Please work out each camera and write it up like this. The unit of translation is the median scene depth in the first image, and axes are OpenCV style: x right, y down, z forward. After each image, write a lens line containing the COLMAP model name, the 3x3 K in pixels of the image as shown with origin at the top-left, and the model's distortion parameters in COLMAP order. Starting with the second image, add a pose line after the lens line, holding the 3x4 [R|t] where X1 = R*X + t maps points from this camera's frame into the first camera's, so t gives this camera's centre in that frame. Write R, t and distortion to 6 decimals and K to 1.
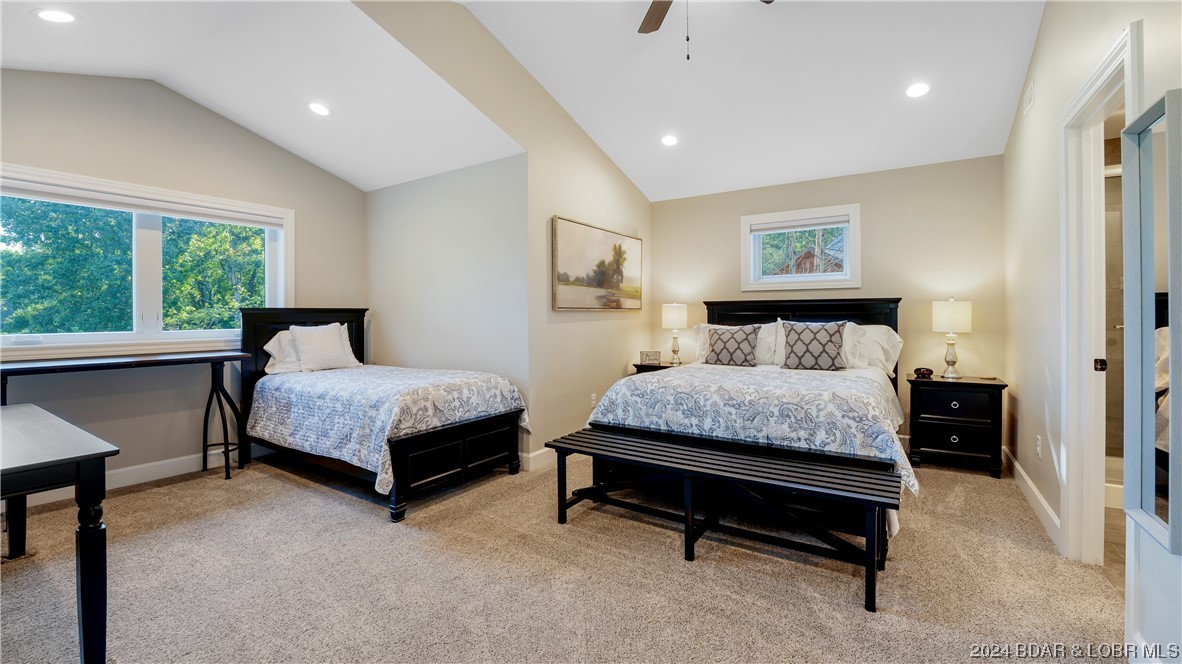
lens RADIAL K [[488.4, 0, 591.1], [0, 488.4, 309.6], [0, 0, 1]] dist [-0.017332, -0.000071]
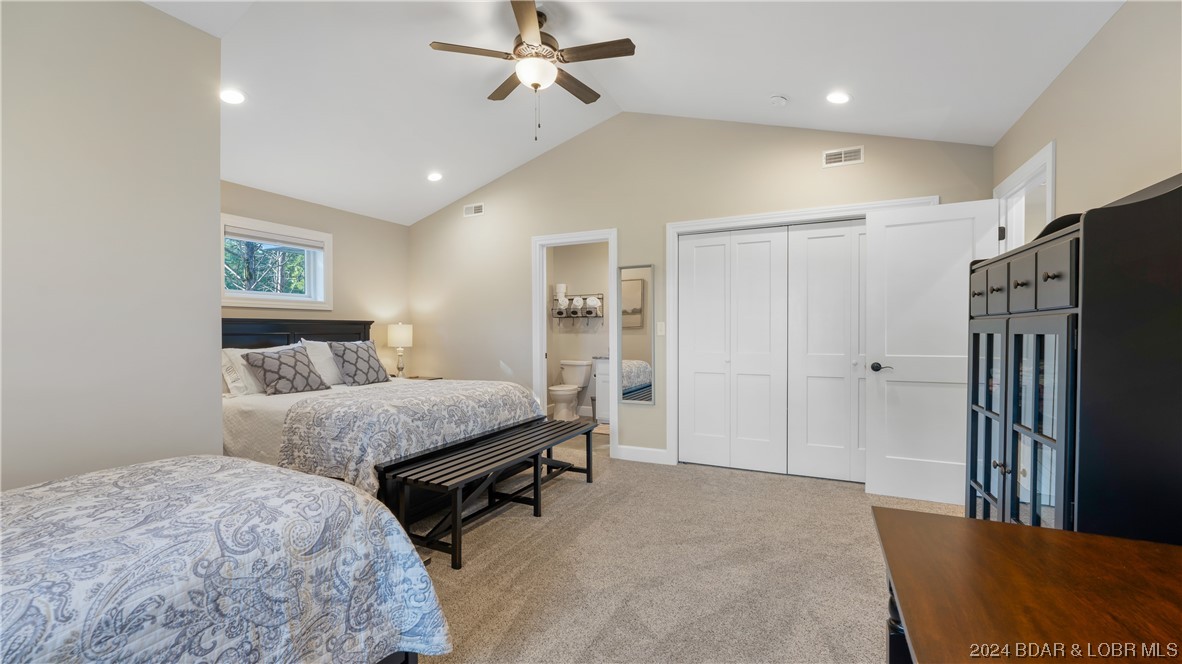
lens RADIAL K [[488.4, 0, 590.5], [0, 488.4, 336.7], [0, 0, 1]] dist [-0.017332, -0.000071]
pose [[-0.134637, -0.004732, 0.990884, -0.883904], [-0.000187, 0.999989, 0.004750, 0.012728], [-0.990895, 0.000455, -0.134636, 0.806594]]
